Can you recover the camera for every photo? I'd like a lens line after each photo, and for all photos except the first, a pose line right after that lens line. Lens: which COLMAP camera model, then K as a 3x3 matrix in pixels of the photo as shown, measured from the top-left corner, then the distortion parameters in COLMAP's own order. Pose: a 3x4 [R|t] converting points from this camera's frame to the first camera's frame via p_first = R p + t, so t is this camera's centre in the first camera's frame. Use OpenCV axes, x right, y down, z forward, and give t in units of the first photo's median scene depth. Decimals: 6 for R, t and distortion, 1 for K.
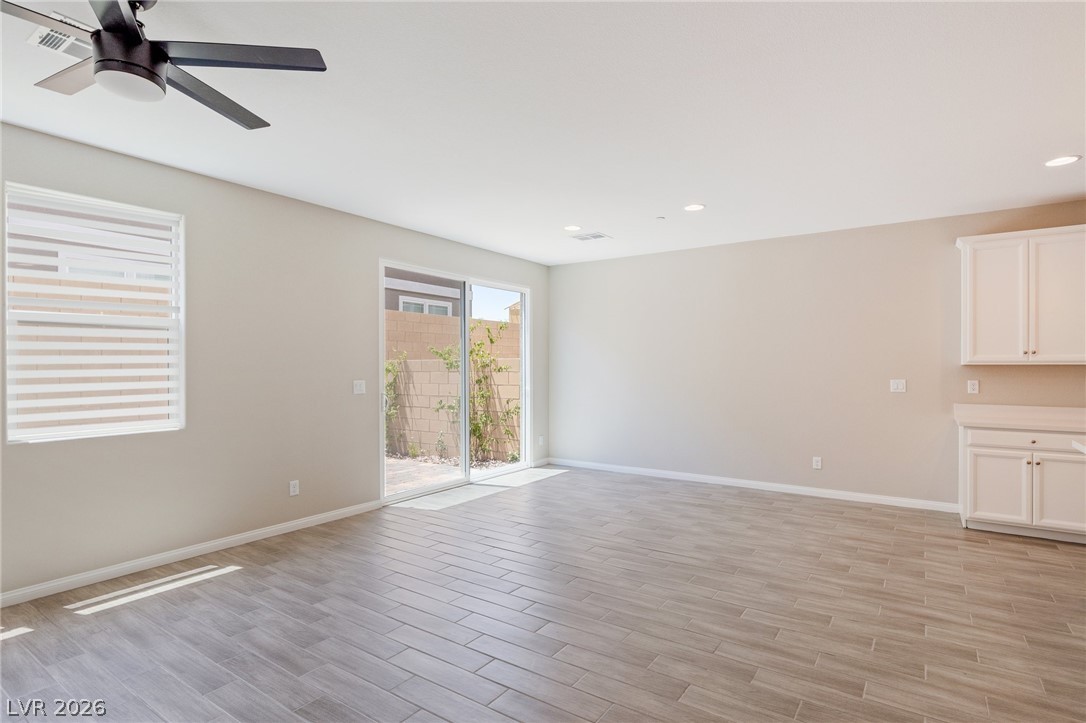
lens RADIAL K [[534.3, 0, 543.2], [0, 534.3, 365.2], [0, 0, 1]] dist [-0.018964, 0.000813]
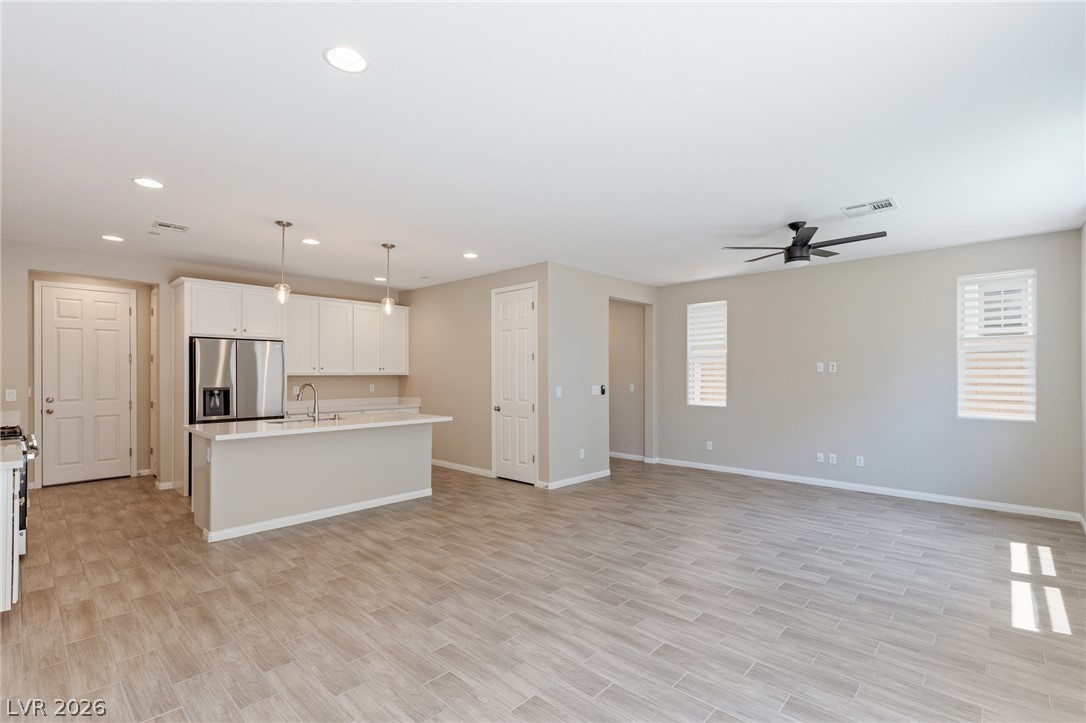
lens RADIAL K [[485.5, 0, 546.8], [0, 485.5, 373.2], [0, 0, 1]] dist [-0.000168, -0.000130]
pose [[-0.989685, 0.002551, 0.143235, 0.035794], [0.002296, 0.999995, -0.001945, -0.009198], [-0.143239, -0.001596, -0.989687, 1.802966]]
